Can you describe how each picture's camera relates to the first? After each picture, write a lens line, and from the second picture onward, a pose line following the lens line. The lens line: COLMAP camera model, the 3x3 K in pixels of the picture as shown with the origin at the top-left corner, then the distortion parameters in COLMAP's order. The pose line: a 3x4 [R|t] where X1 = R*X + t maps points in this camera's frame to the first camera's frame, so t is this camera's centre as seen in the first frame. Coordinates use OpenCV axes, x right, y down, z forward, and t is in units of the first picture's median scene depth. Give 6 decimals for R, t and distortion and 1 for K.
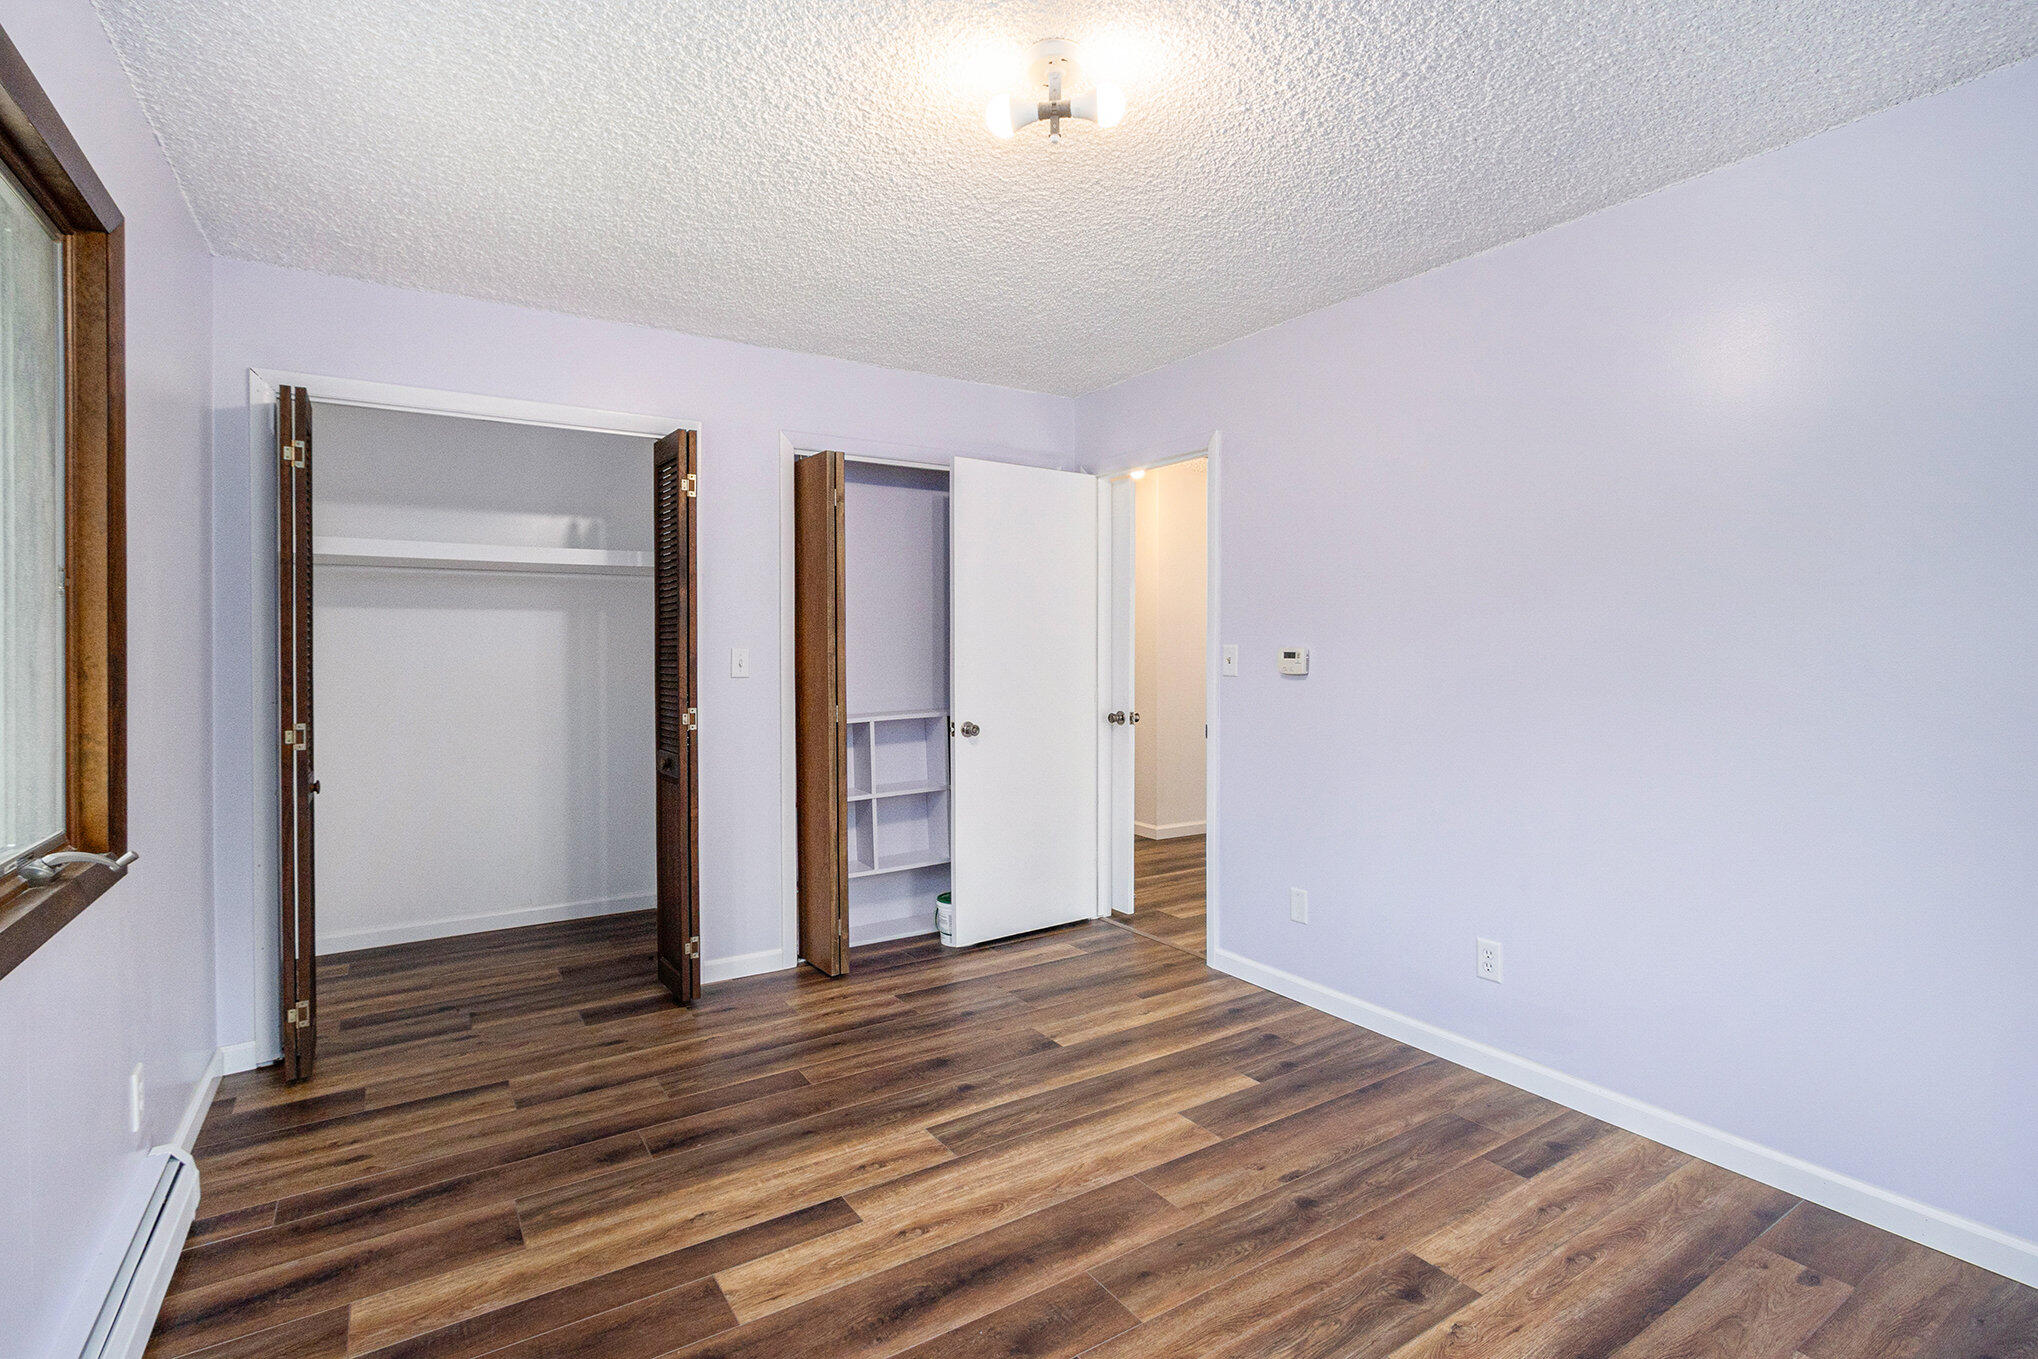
lens RADIAL K [[957.8, 0, 1042.9], [0, 957.8, 661.7], [0, 0, 1]] dist [0.011327, -0.000480]
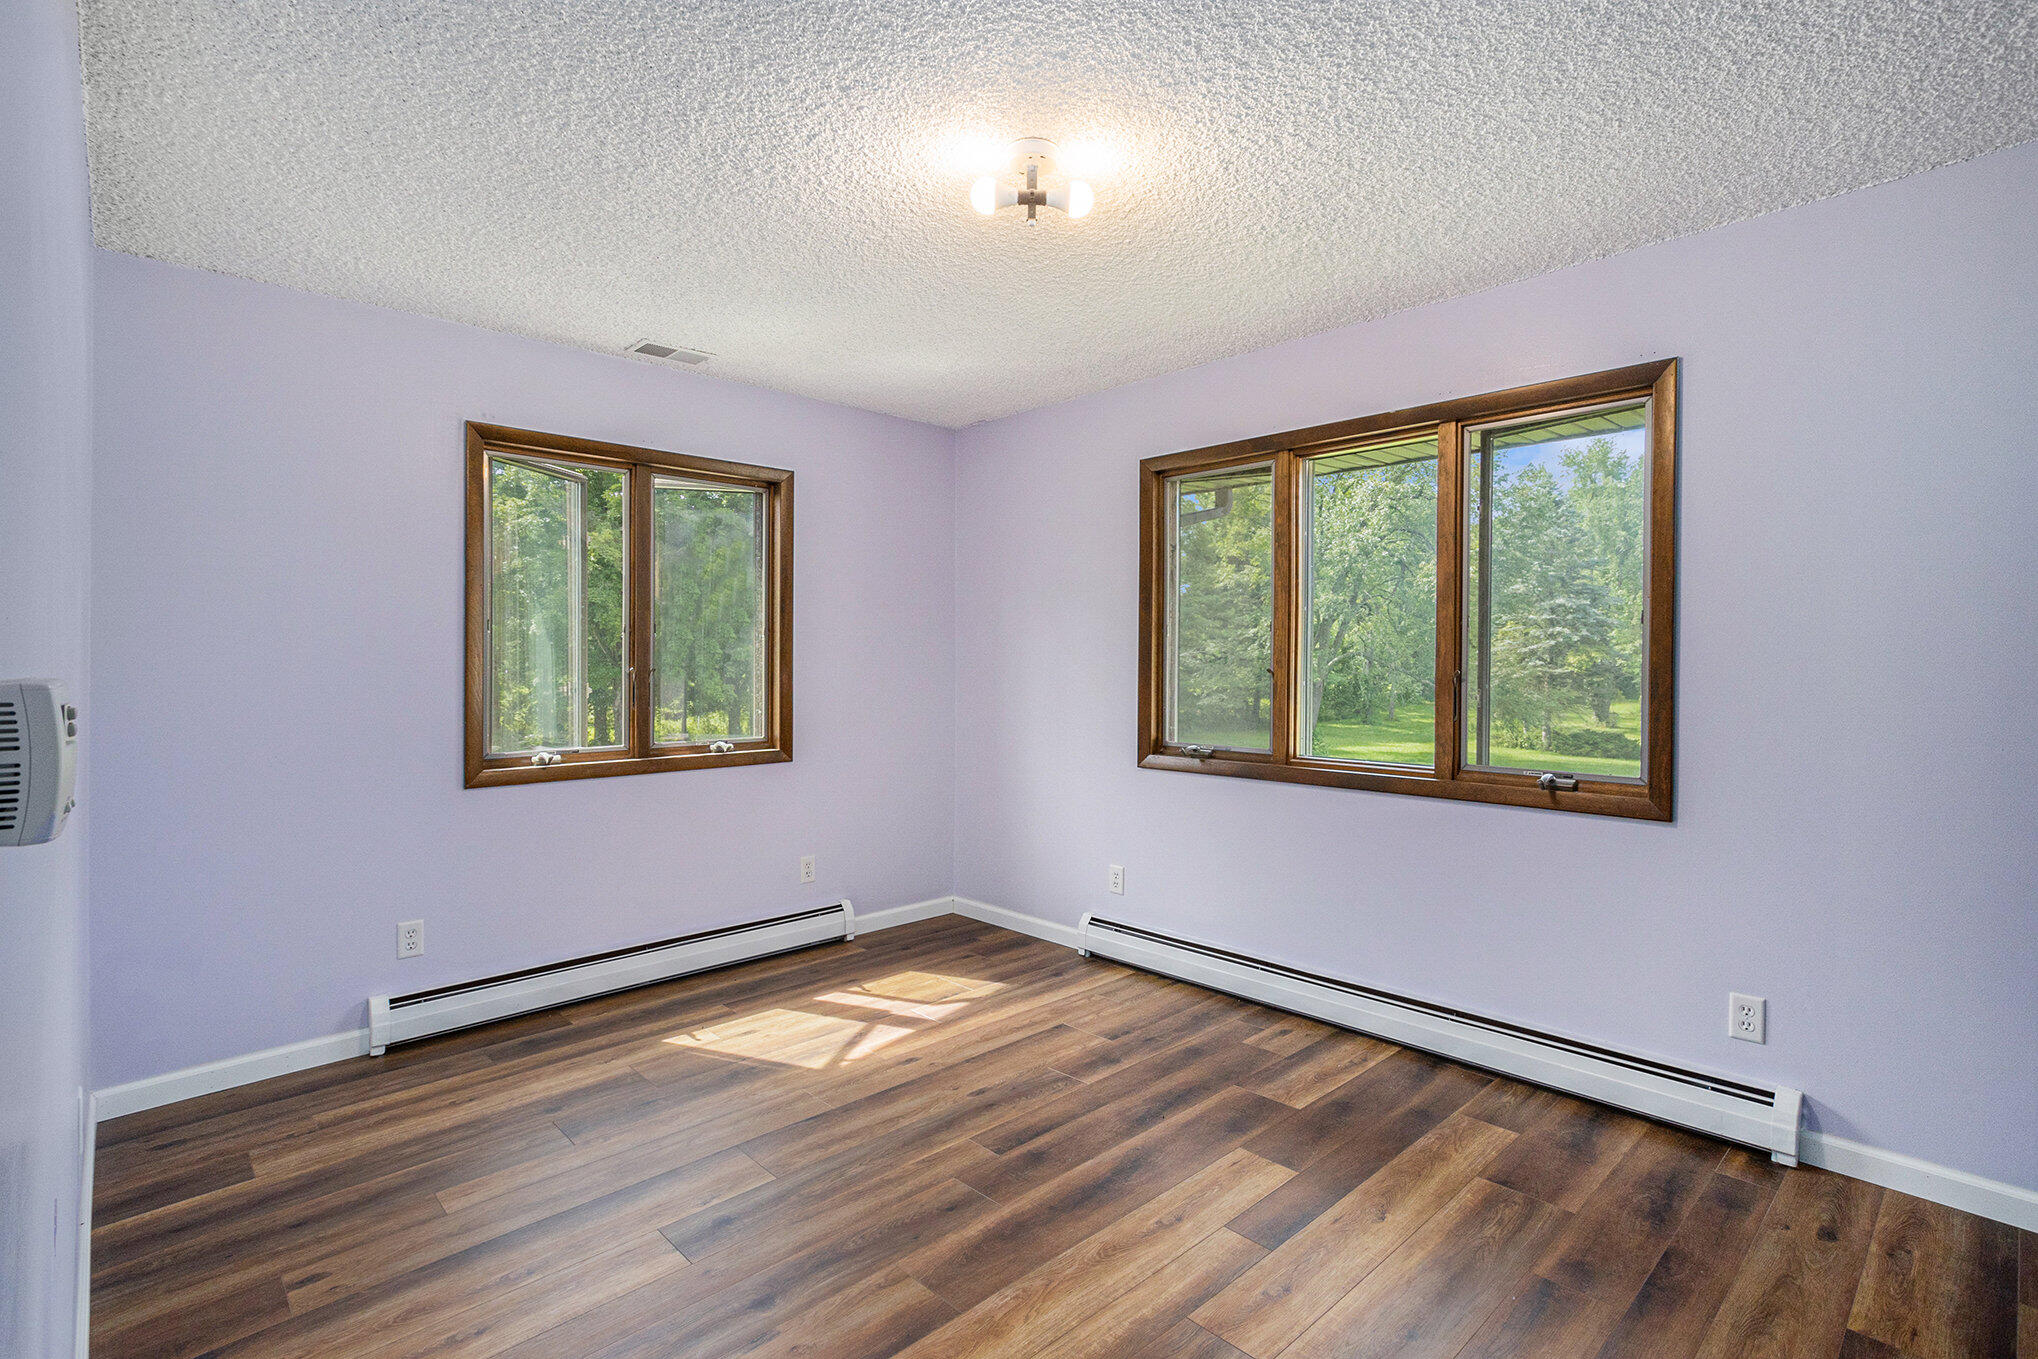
lens RADIAL K [[957.8, 0, 1042.9], [0, 957.8, 661.7], [0, 0, 1]] dist [0.011327, -0.000480]
pose [[-0.982929, 0.003716, -0.183948, 0.186629], [0.001452, 0.999922, 0.012442, -0.032651], [0.183980, 0.011963, -0.982857, 1.935758]]
